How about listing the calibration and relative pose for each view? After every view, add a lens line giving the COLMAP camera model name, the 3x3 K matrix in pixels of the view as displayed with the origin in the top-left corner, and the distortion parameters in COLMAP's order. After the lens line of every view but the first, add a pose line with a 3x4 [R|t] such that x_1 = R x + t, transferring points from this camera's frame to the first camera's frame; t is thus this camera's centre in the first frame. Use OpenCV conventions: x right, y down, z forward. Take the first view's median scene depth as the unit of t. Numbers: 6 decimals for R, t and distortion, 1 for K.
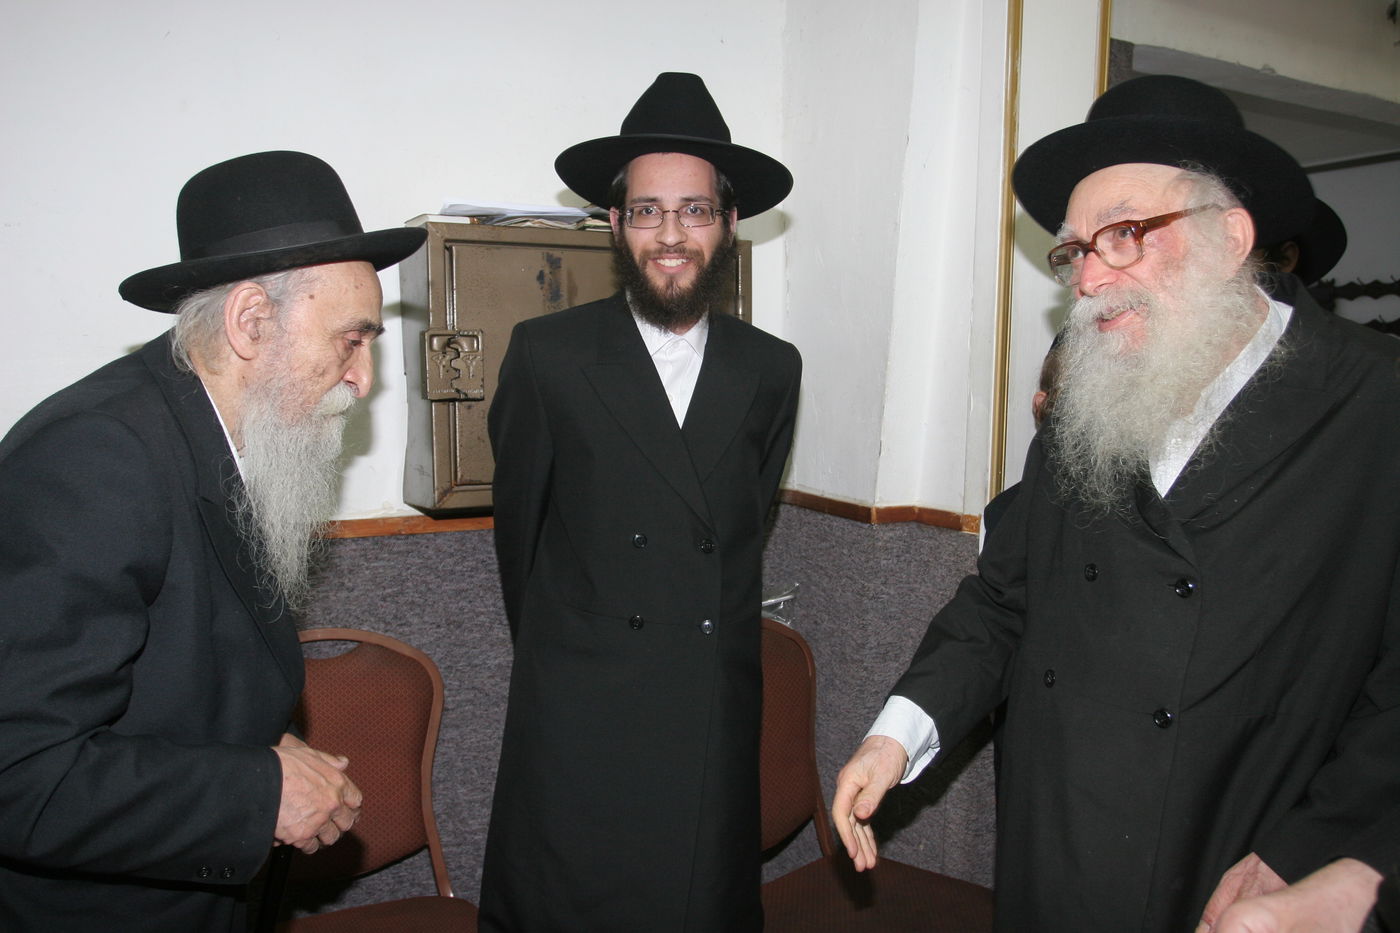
lens RADIAL K [[1128.6, 0, 700.0], [0, 1128.6, 466.5], [0, 0, 1]] dist [-0.077434, 0.005080]
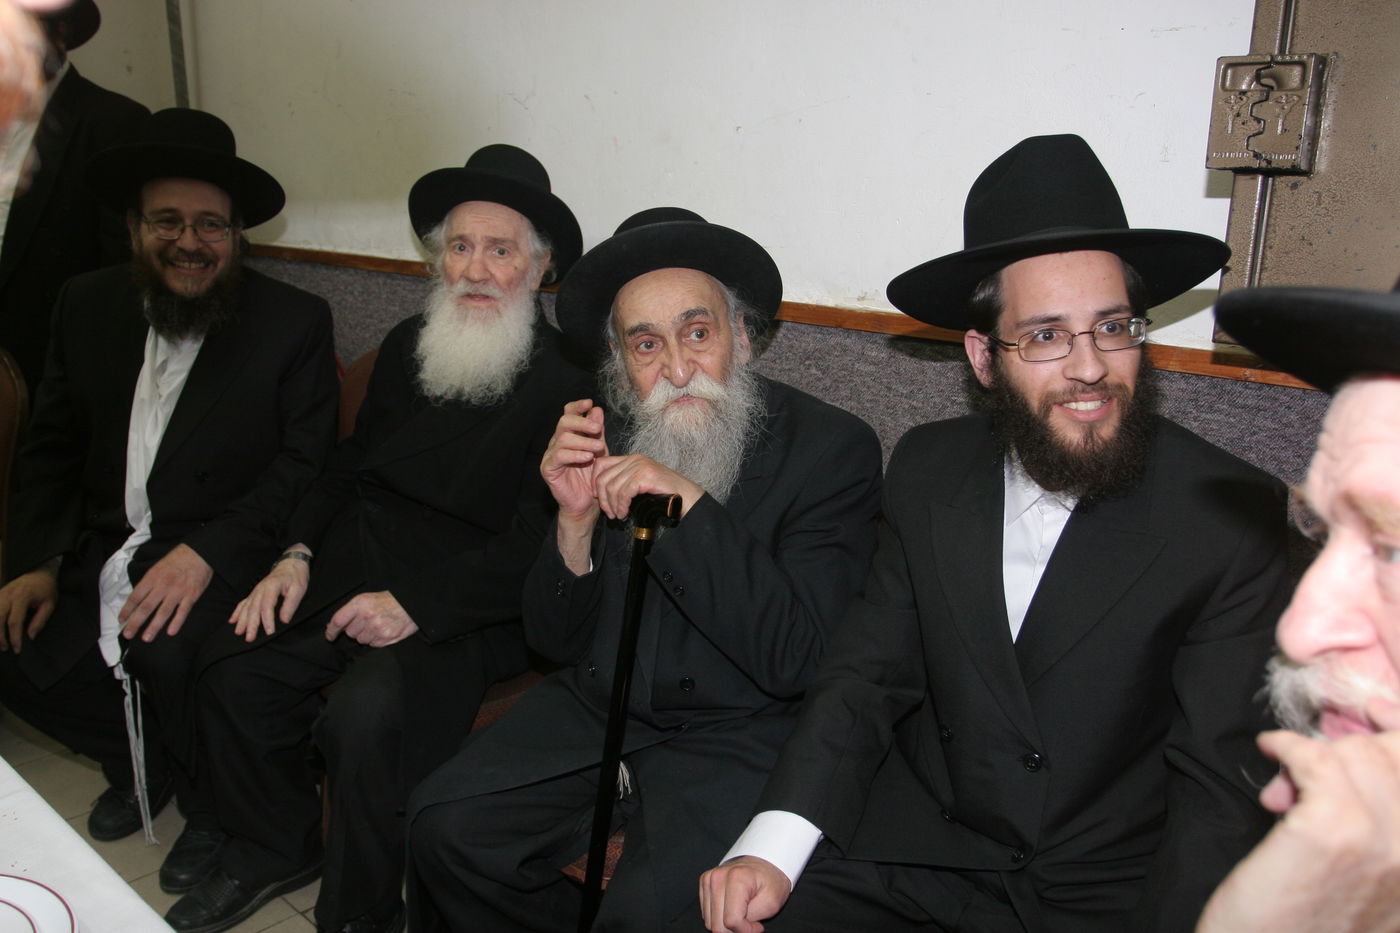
lens RADIAL K [[1177.9, 0, 700.0], [0, 1177.9, 466.5], [0, 0, 1]] dist [-0.095922, 0.103870]
pose [[0.356643, 0.224132, -0.906957, 0.287712], [-0.119638, 0.973760, 0.193595, 0.014881], [0.926549, 0.039462, 0.374099, 0.447370]]
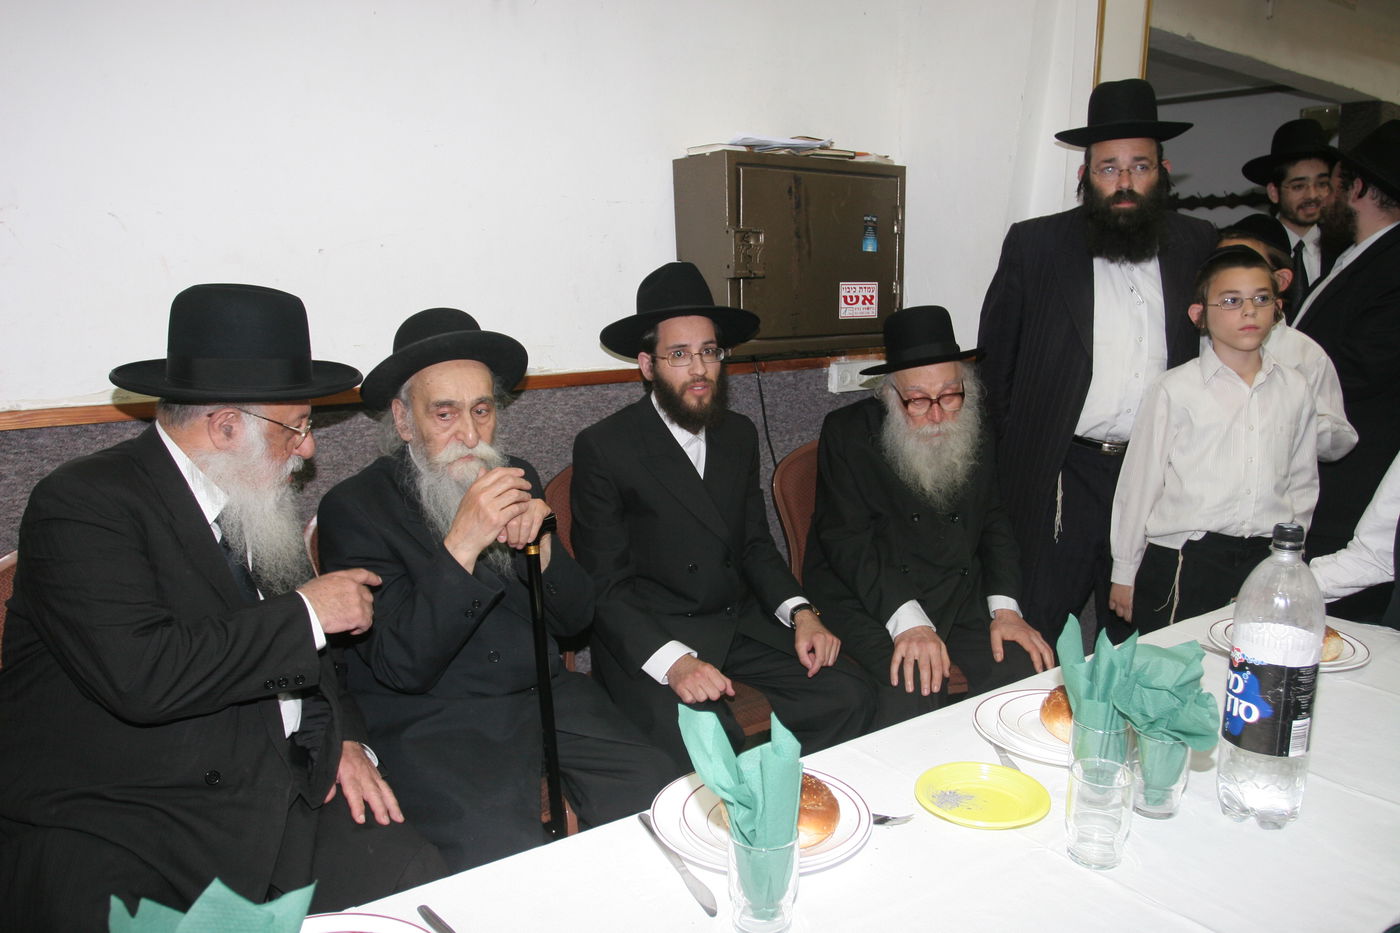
lens RADIAL K [[1100.0, 0, 696.1], [0, 1100.0, 443.6], [0, 0, 1]] dist [-0.082128, 0.068317]
pose [[0.983475, -0.029293, 0.178659, -0.509895], [0.017257, 0.997498, 0.068556, 0.050455], [-0.180220, -0.064340, 0.981520, -0.340650]]
